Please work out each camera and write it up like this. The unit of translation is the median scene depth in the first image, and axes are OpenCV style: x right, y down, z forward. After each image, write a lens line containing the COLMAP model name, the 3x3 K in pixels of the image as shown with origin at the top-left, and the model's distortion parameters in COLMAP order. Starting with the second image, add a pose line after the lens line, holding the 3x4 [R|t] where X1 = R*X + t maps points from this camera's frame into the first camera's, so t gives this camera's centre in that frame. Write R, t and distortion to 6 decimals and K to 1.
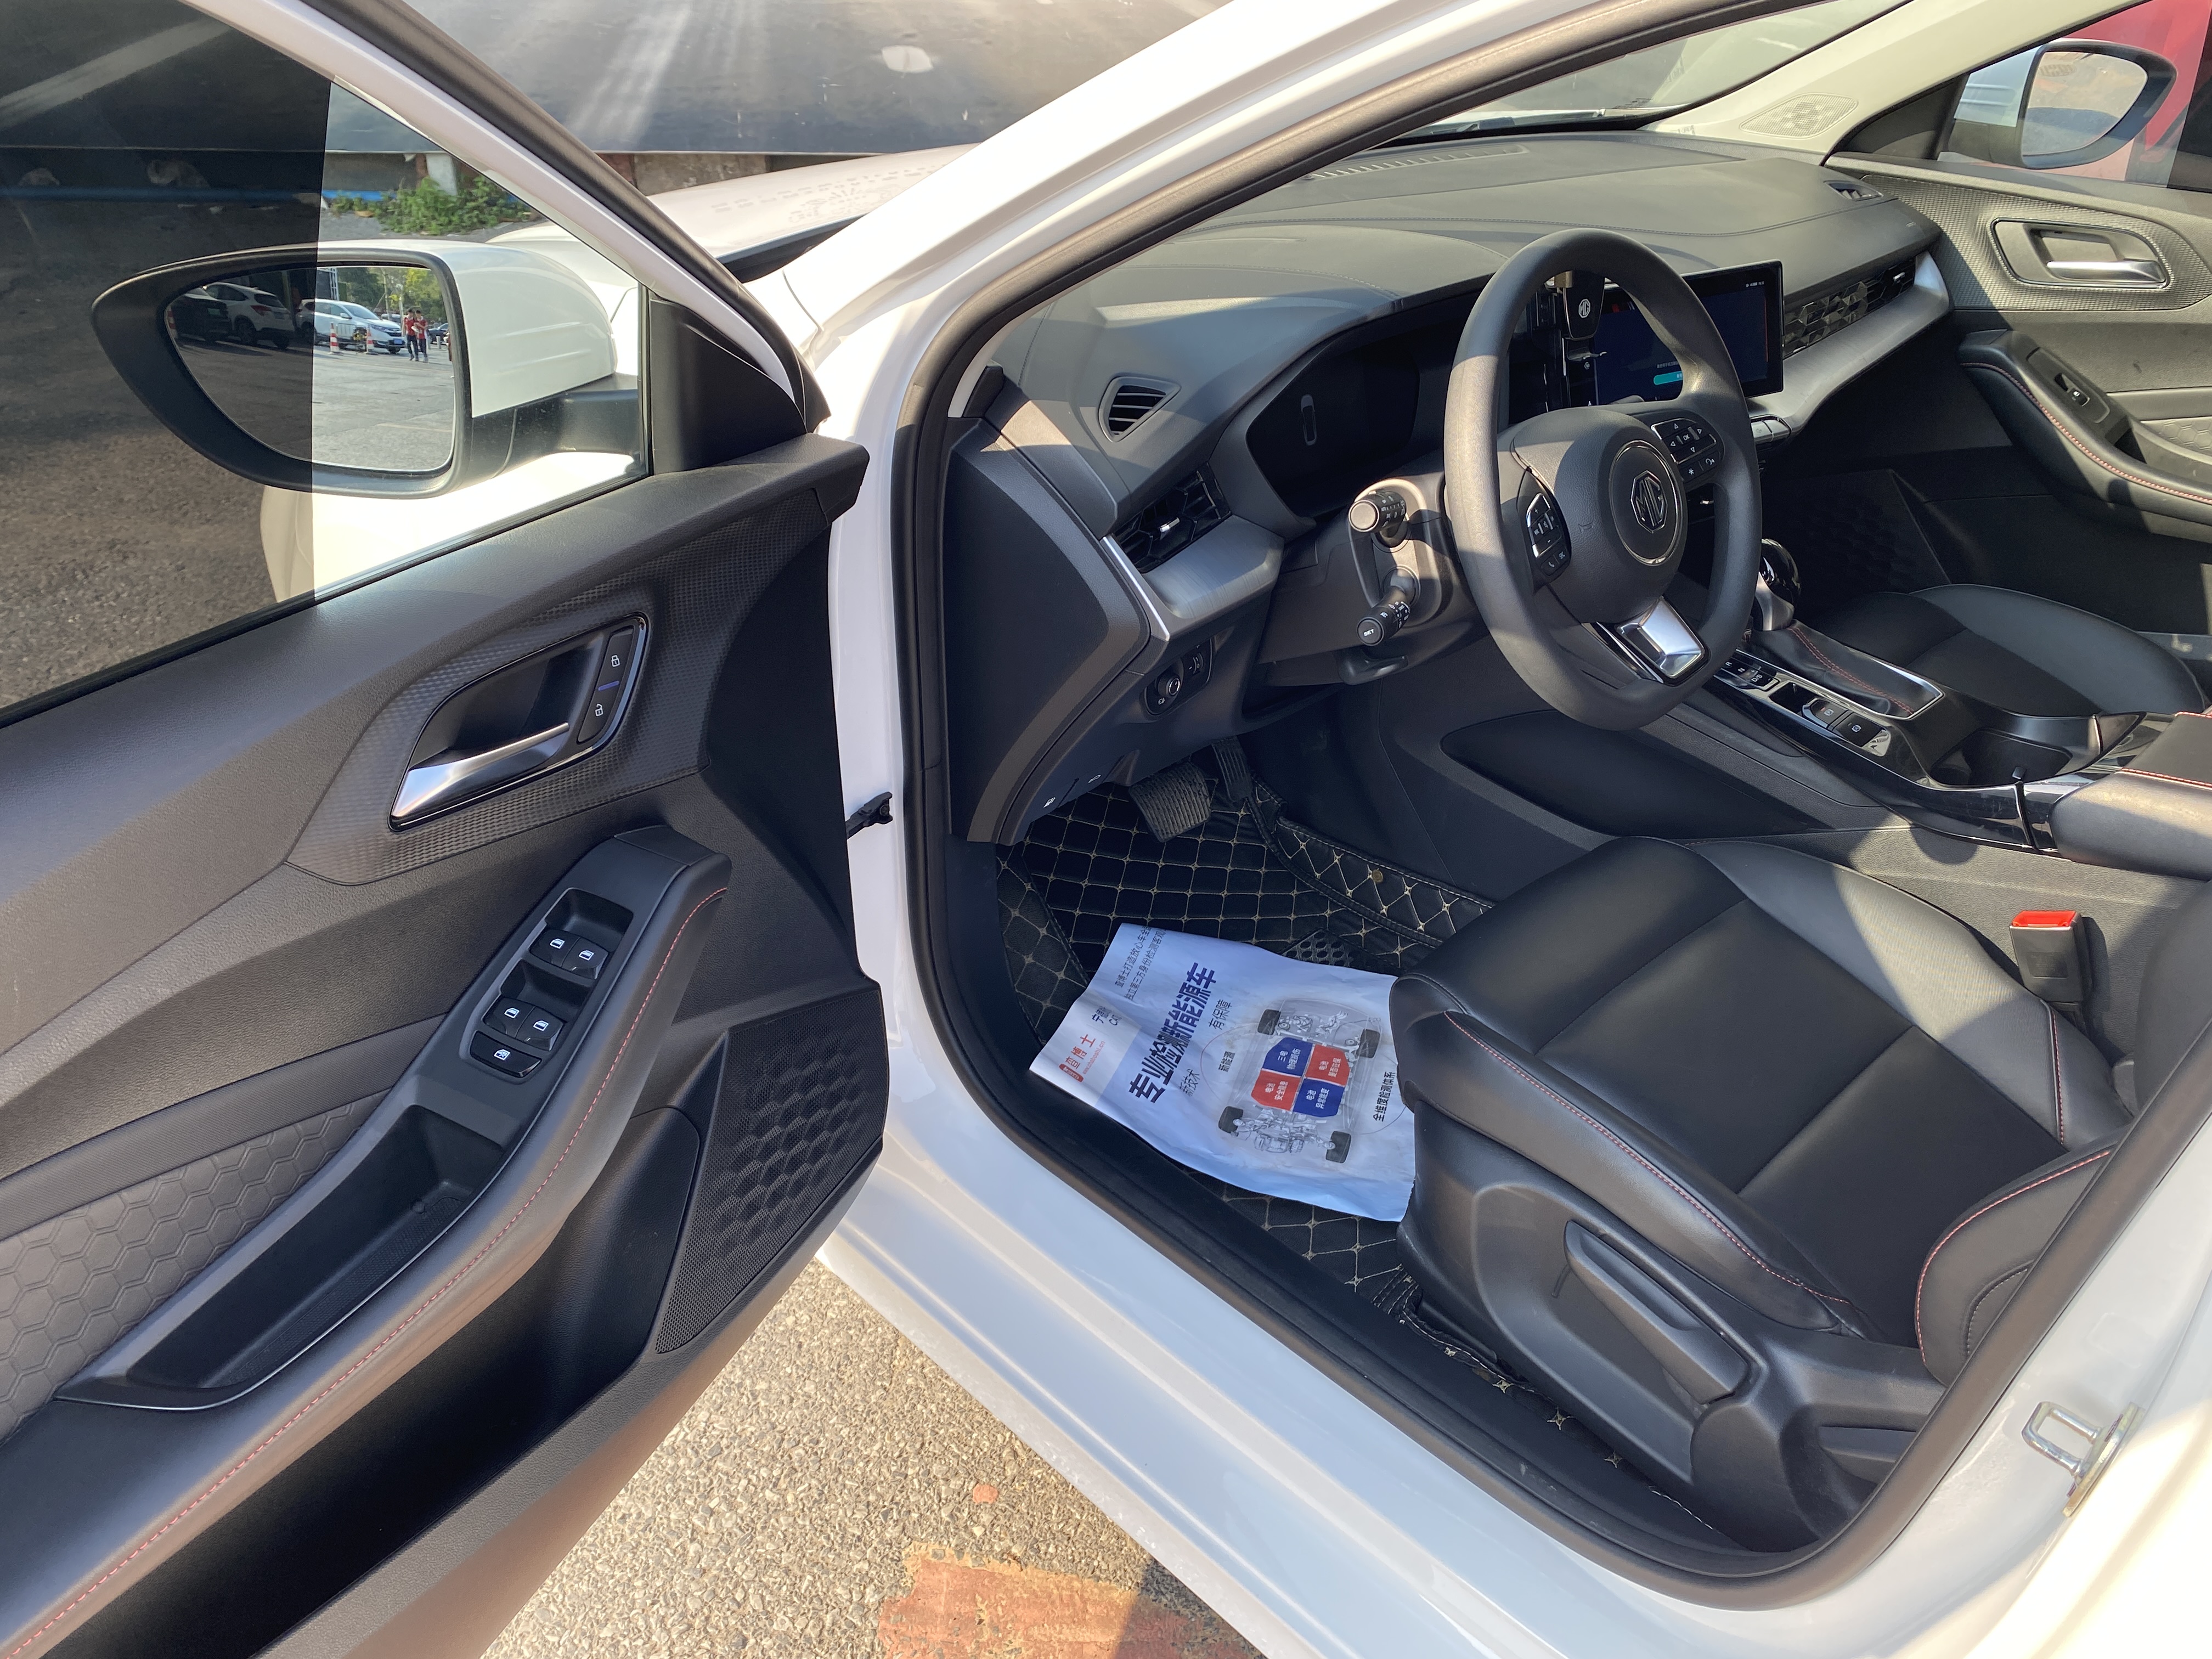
lens RADIAL K [[1751.2, 0, 1172.0], [0, 1751.2, 835.5], [0, 0, 1]] dist [-0.001309, -0.006060]
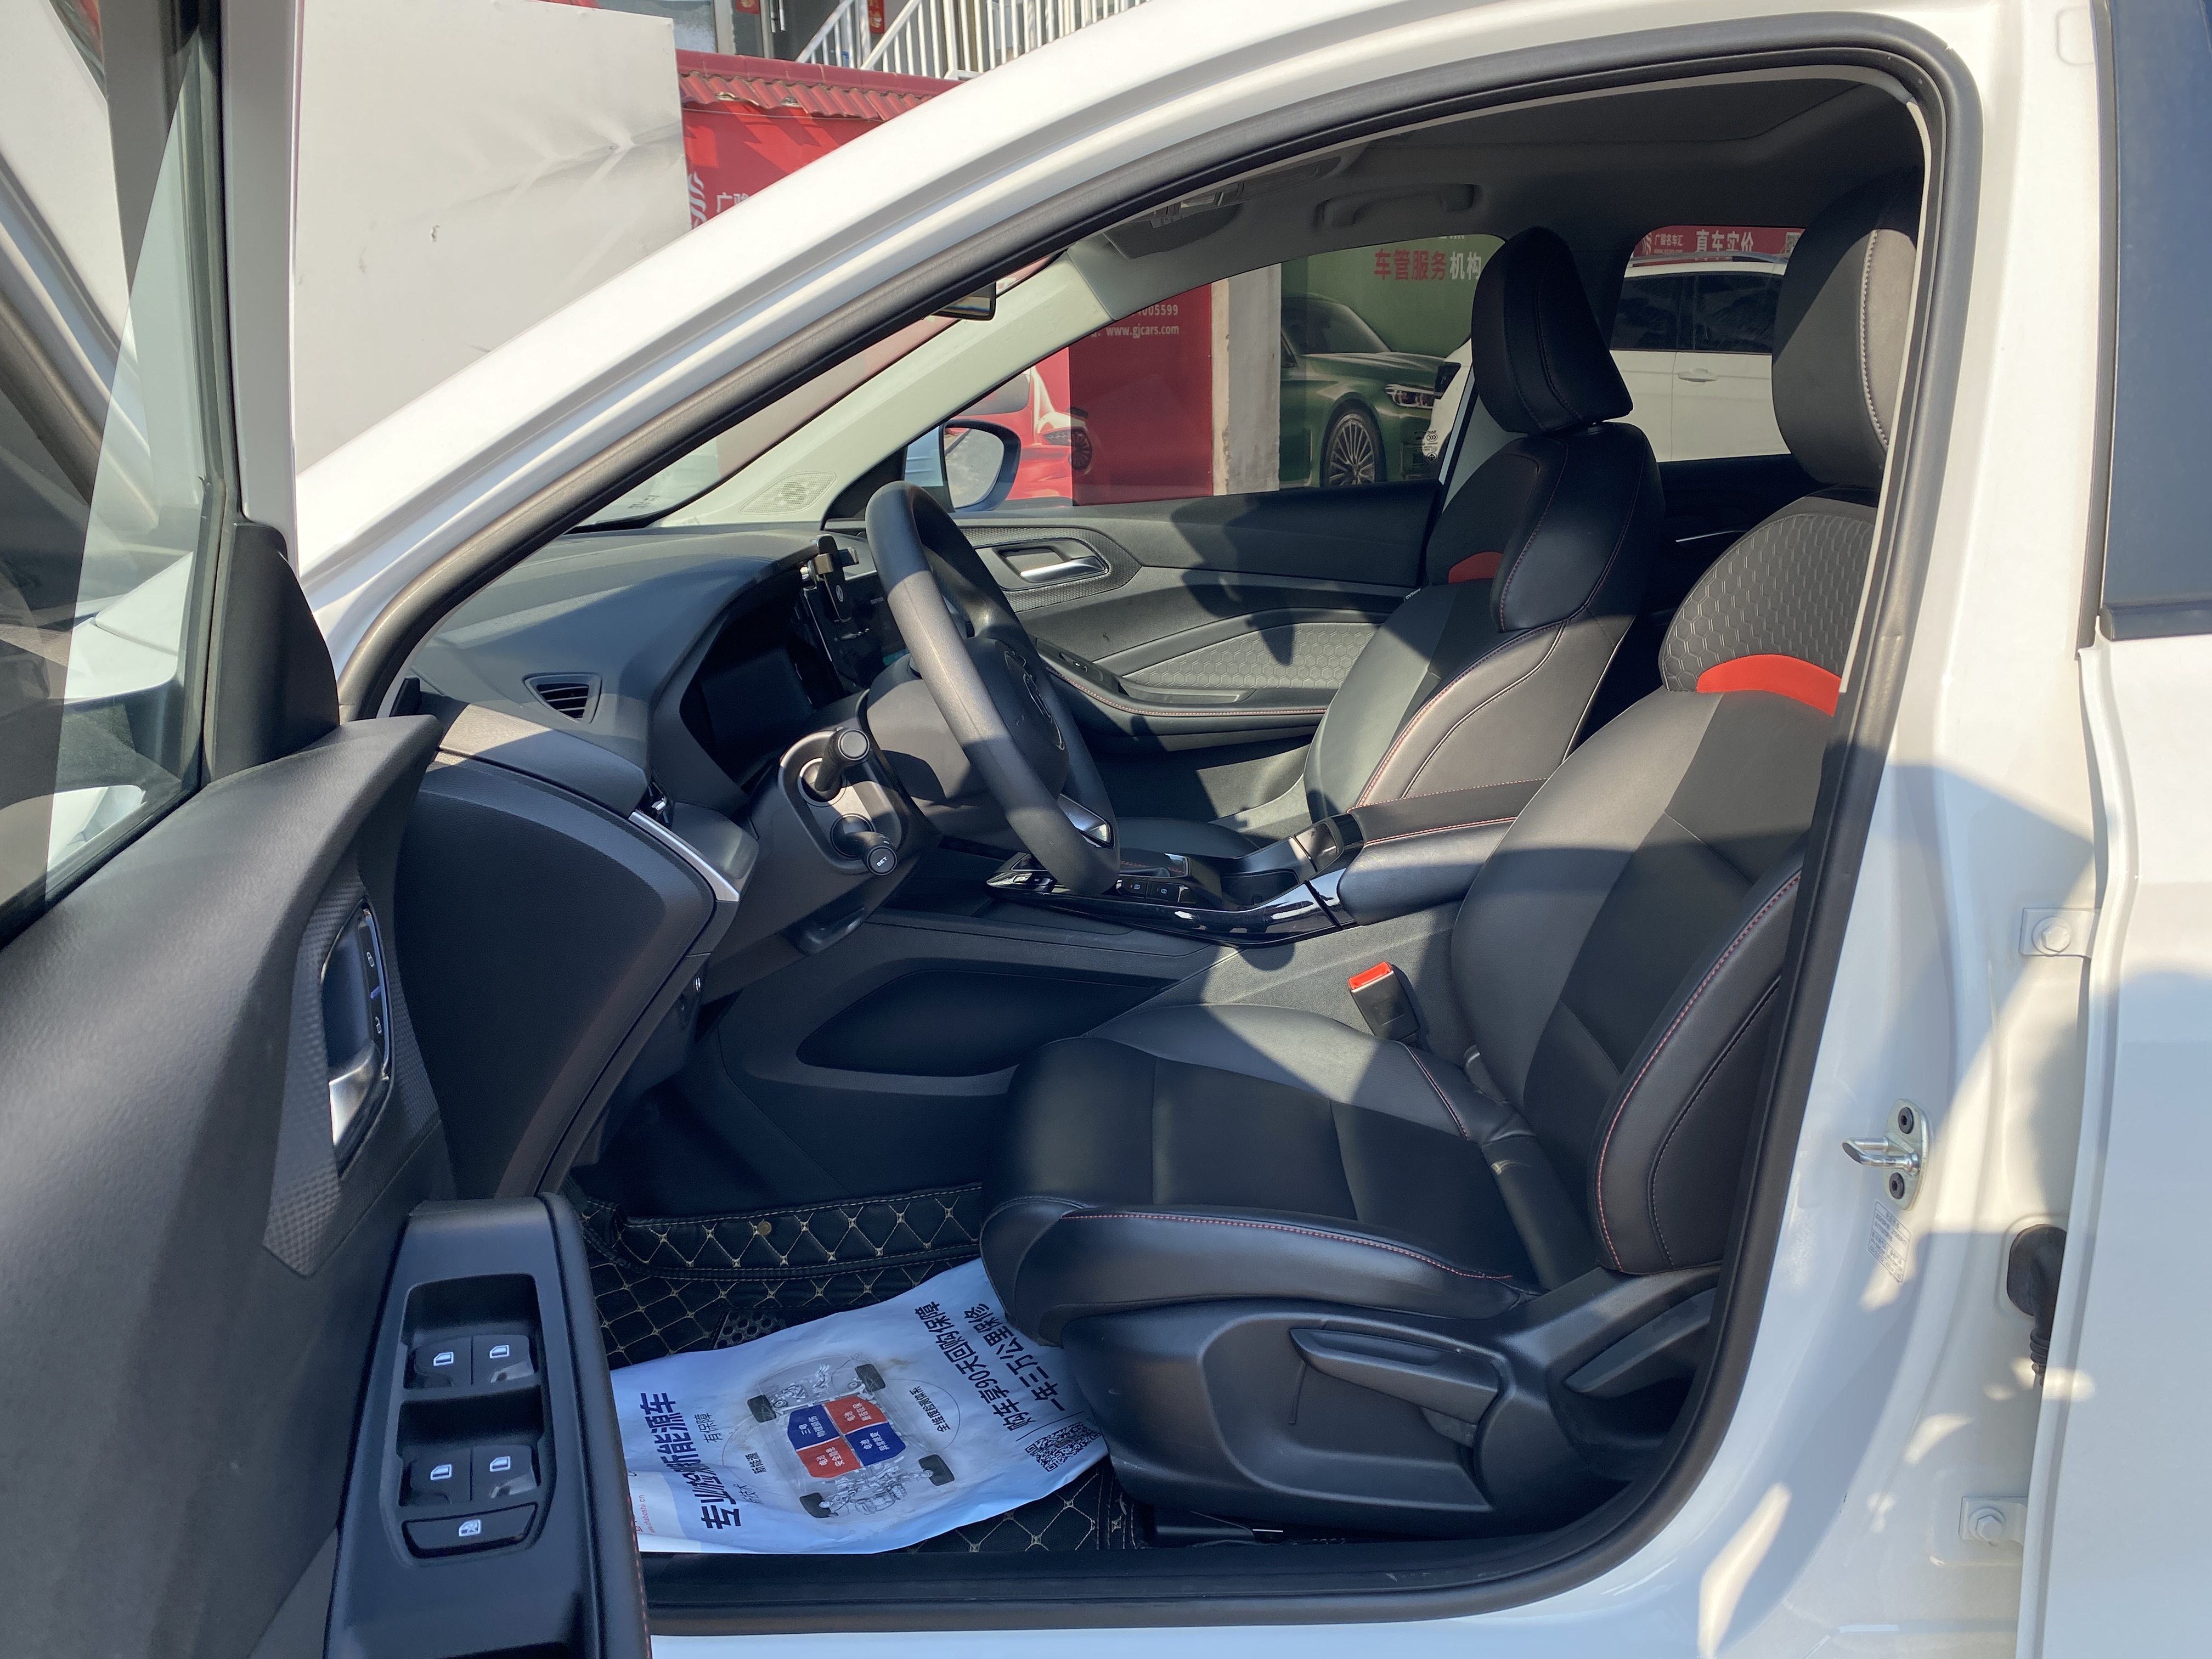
lens RADIAL K [[1715.1, 0, 1090.5], [0, 1715.1, 851.3], [0, 0, 1]] dist [0.029942, -0.027433]
pose [[0.690247, -0.207789, 0.693097, -0.378655], [0.420556, 0.894679, -0.150604, 0.058554], [-0.588806, 0.395440, 0.704936, 0.202803]]
